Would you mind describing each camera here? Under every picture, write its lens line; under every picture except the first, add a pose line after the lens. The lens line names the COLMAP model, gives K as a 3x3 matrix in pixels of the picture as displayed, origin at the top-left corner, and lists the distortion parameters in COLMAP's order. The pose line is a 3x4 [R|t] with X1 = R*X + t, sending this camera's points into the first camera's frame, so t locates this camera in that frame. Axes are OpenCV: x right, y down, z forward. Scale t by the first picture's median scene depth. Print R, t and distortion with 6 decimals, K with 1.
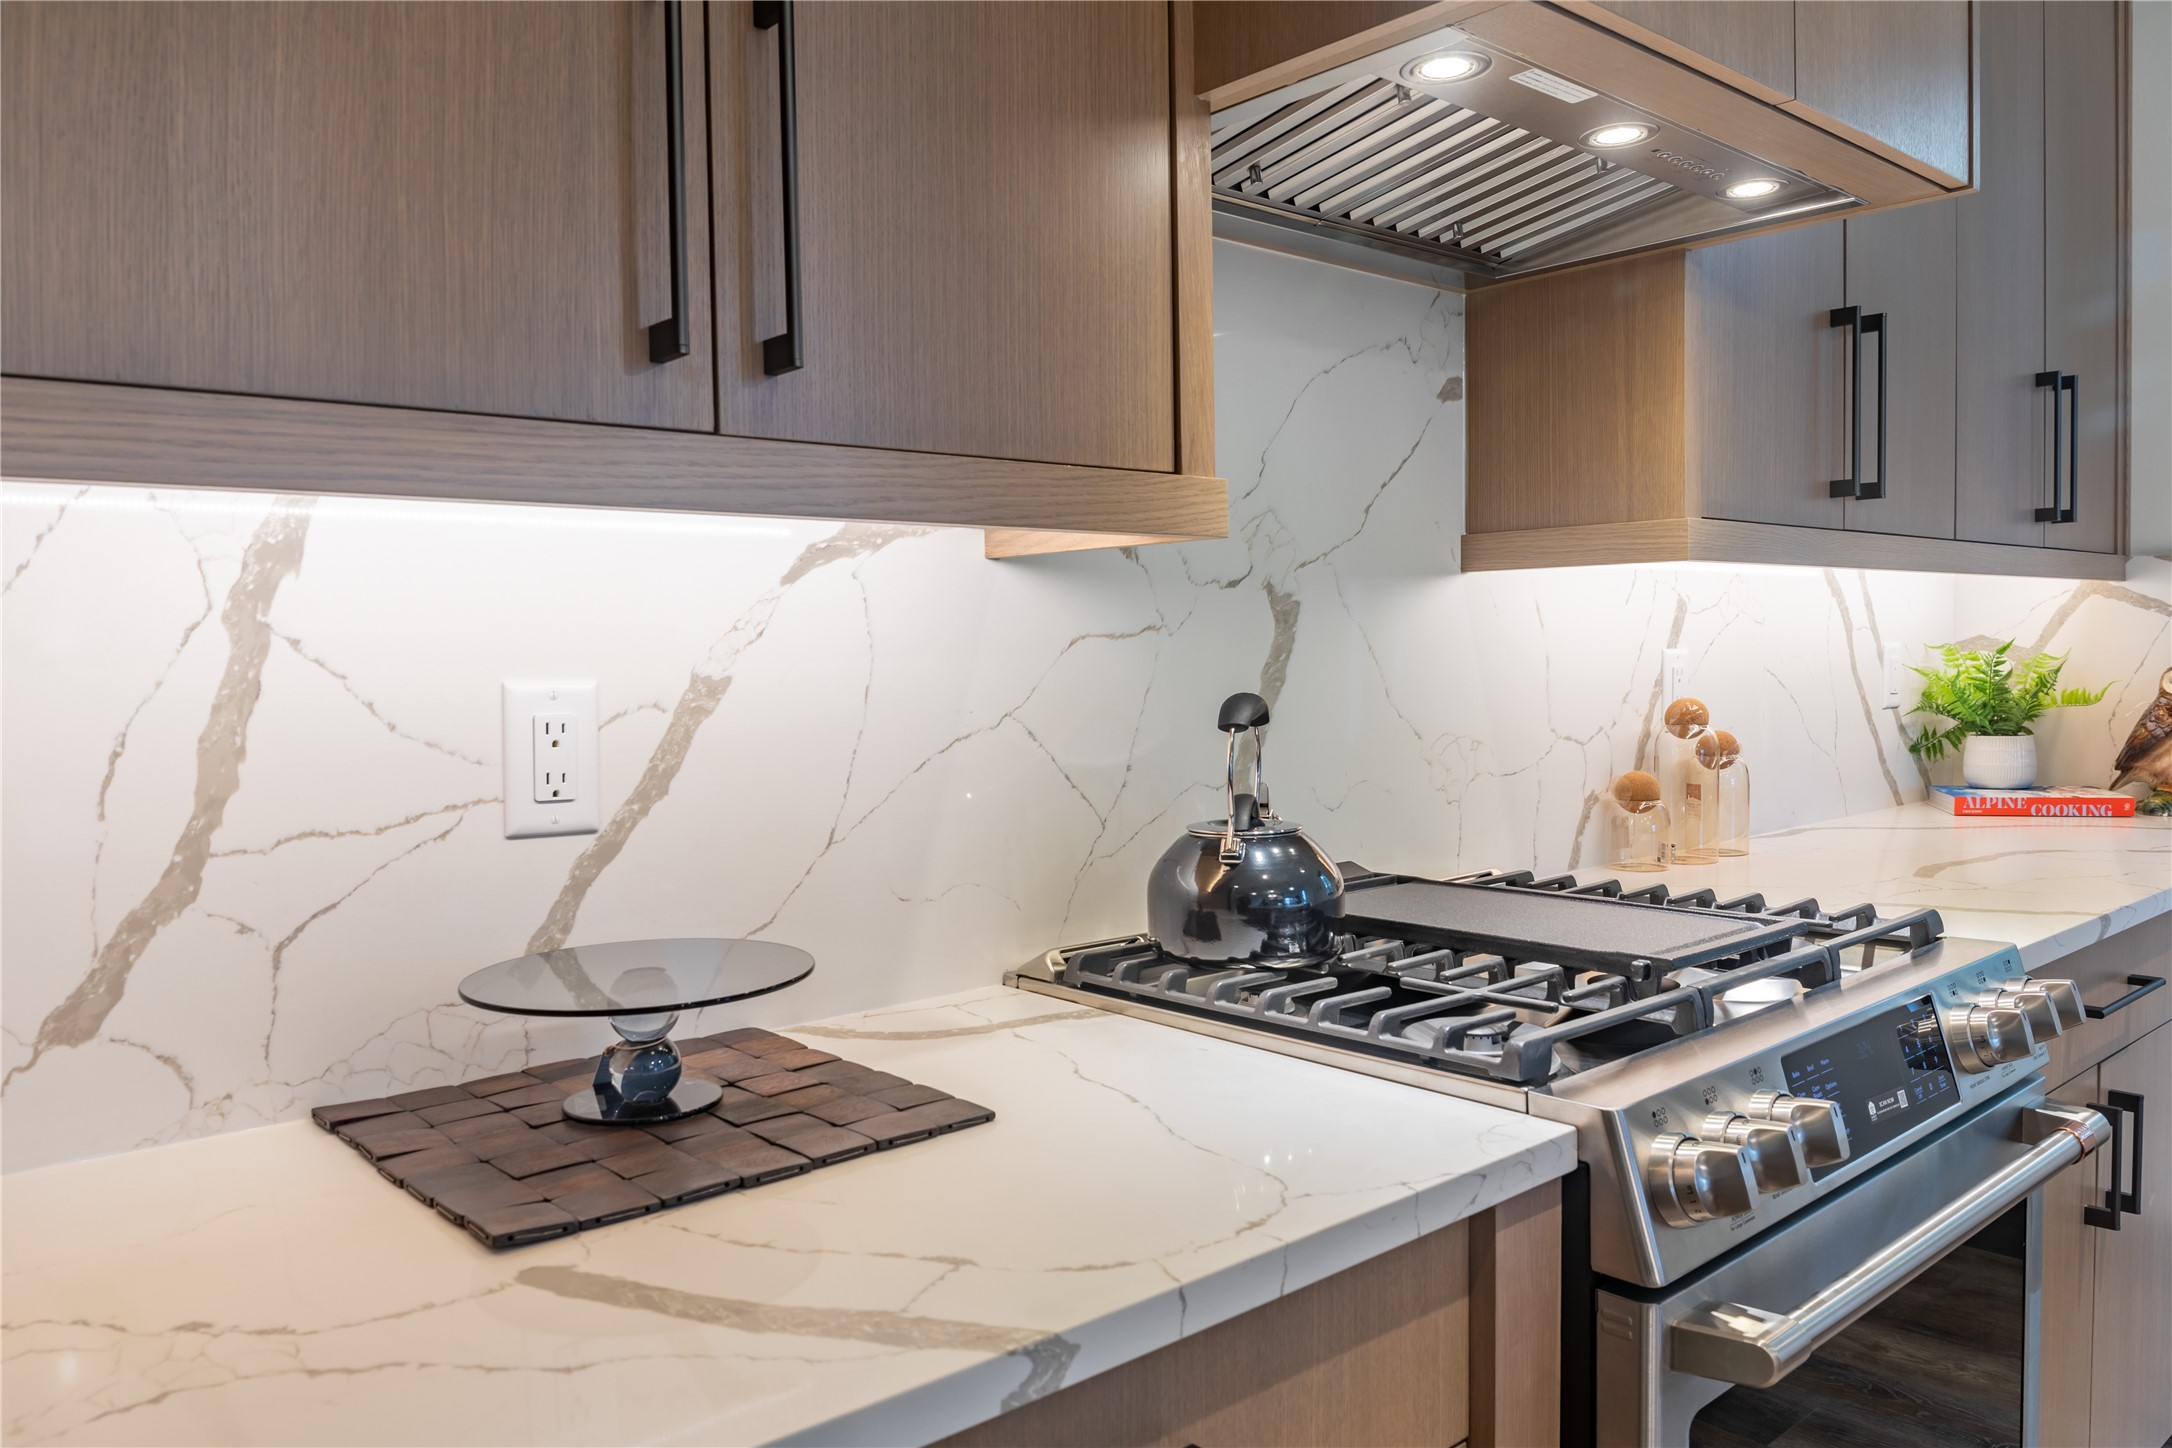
lens RADIAL K [[1548.3, 0, 1086.0], [0, 1548.3, 724.0], [0, 0, 1]] dist [-0.032699, -0.002066]
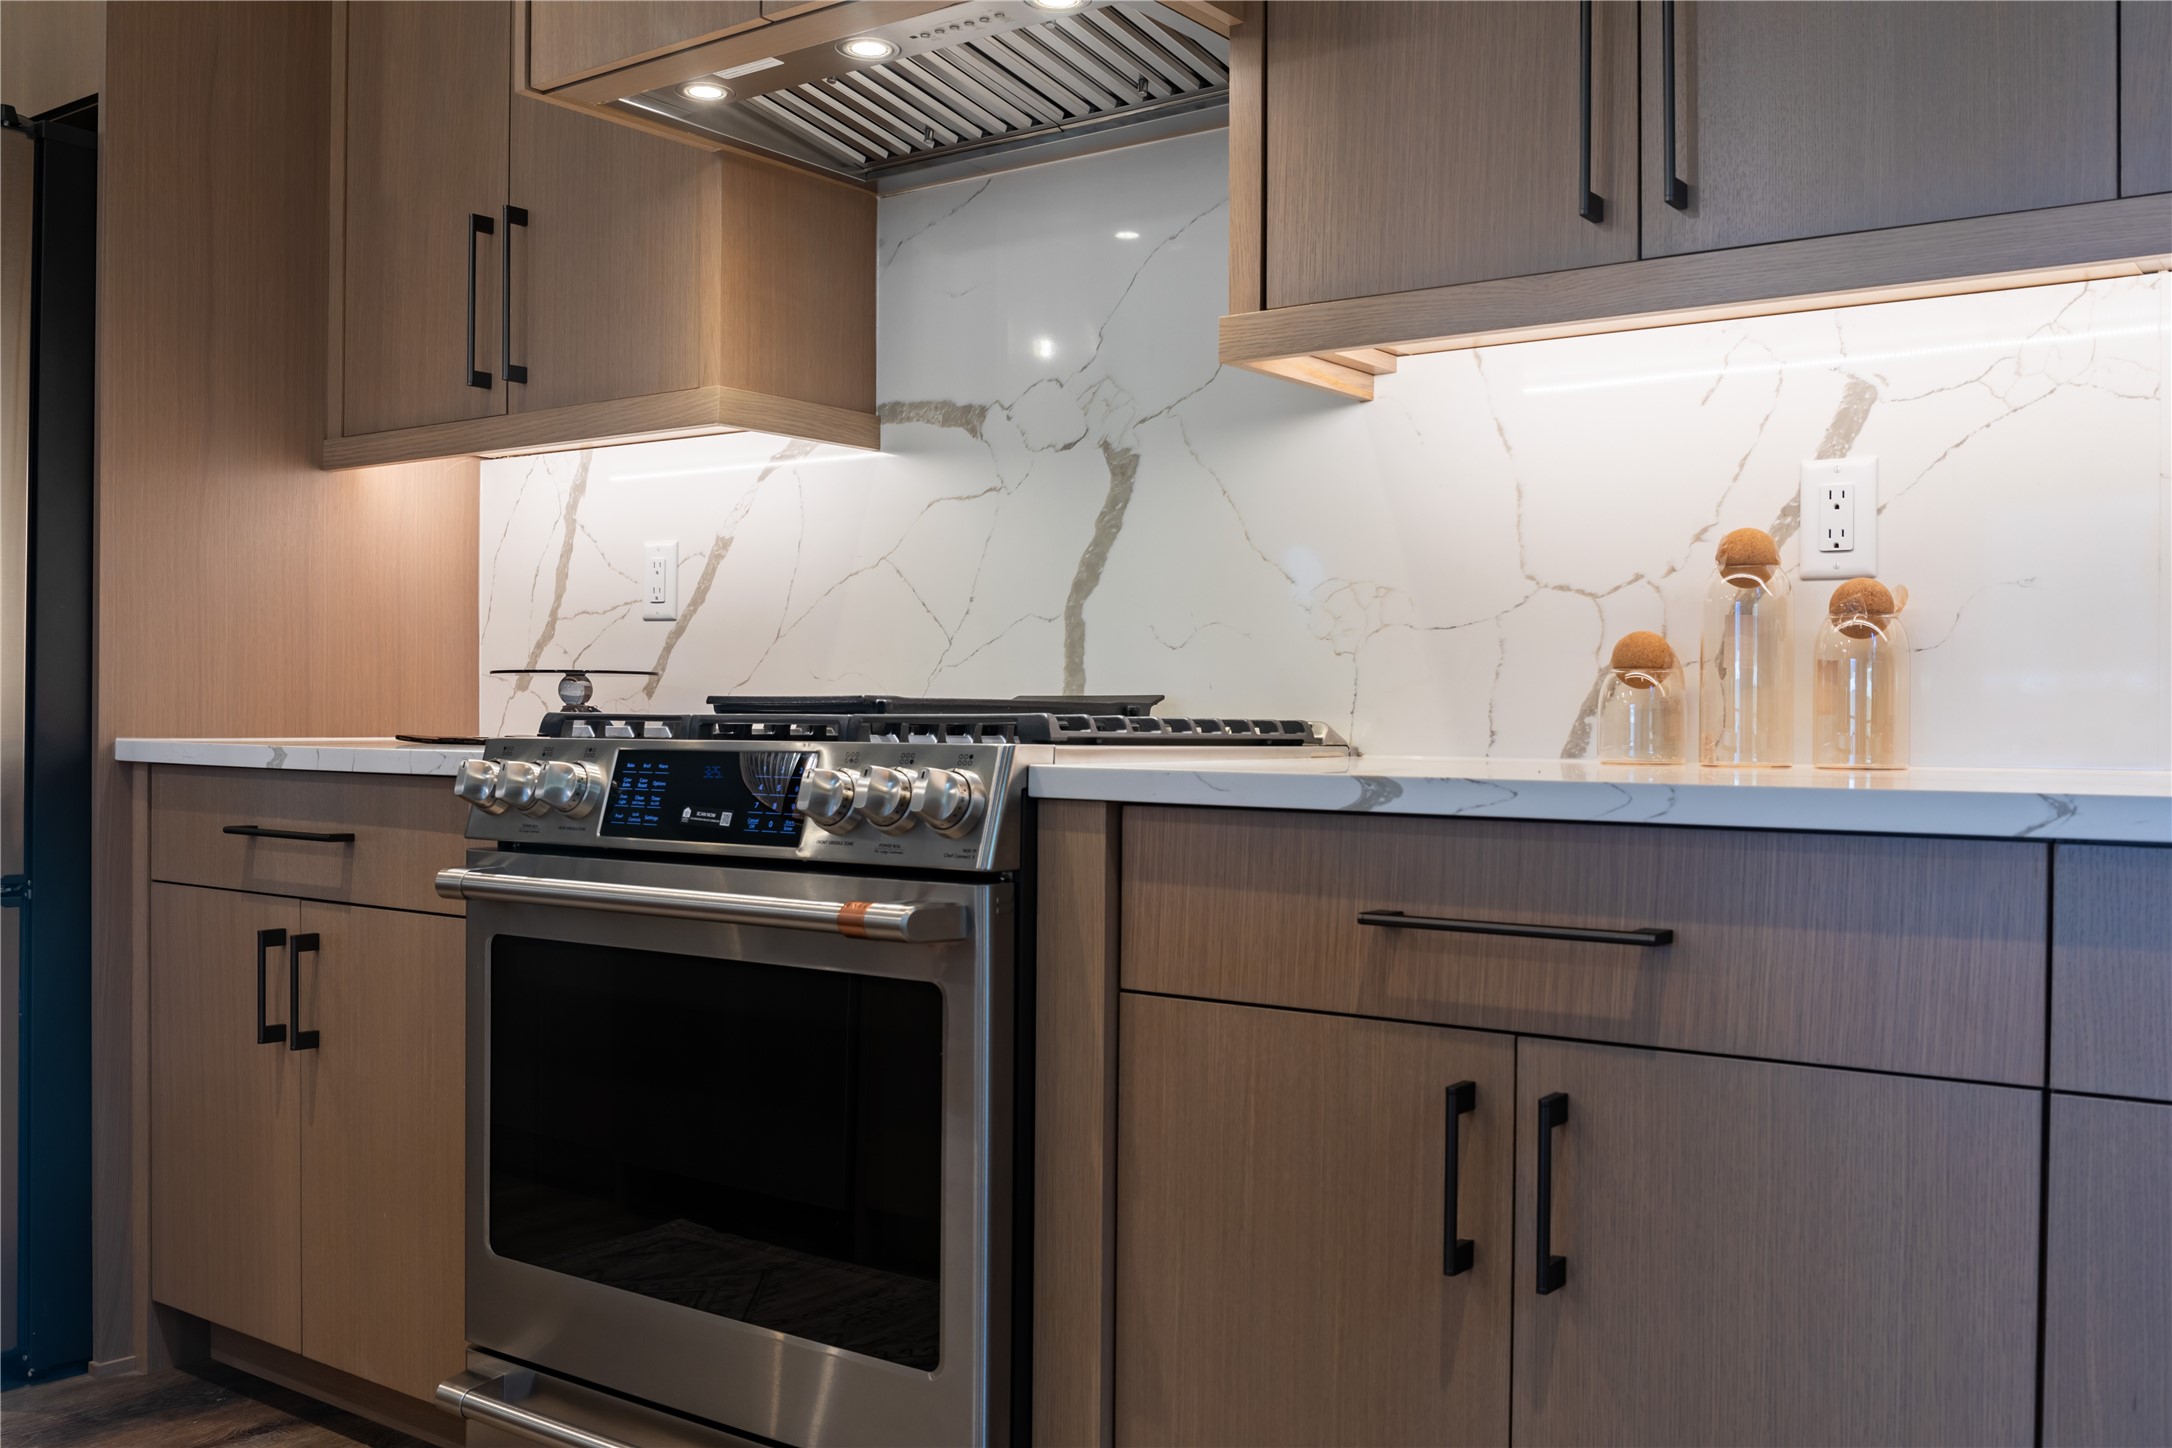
lens RADIAL K [[1950.9, 0, 1086.0], [0, 1950.9, 724.0], [0, 0, 1]] dist [-0.055658, -0.000361]
pose [[0.224736, 0.022302, -0.974164, 2.052047], [-0.058530, 0.998242, 0.009350, 0.139789], [0.972660, 0.054916, 0.225647, 0.917923]]
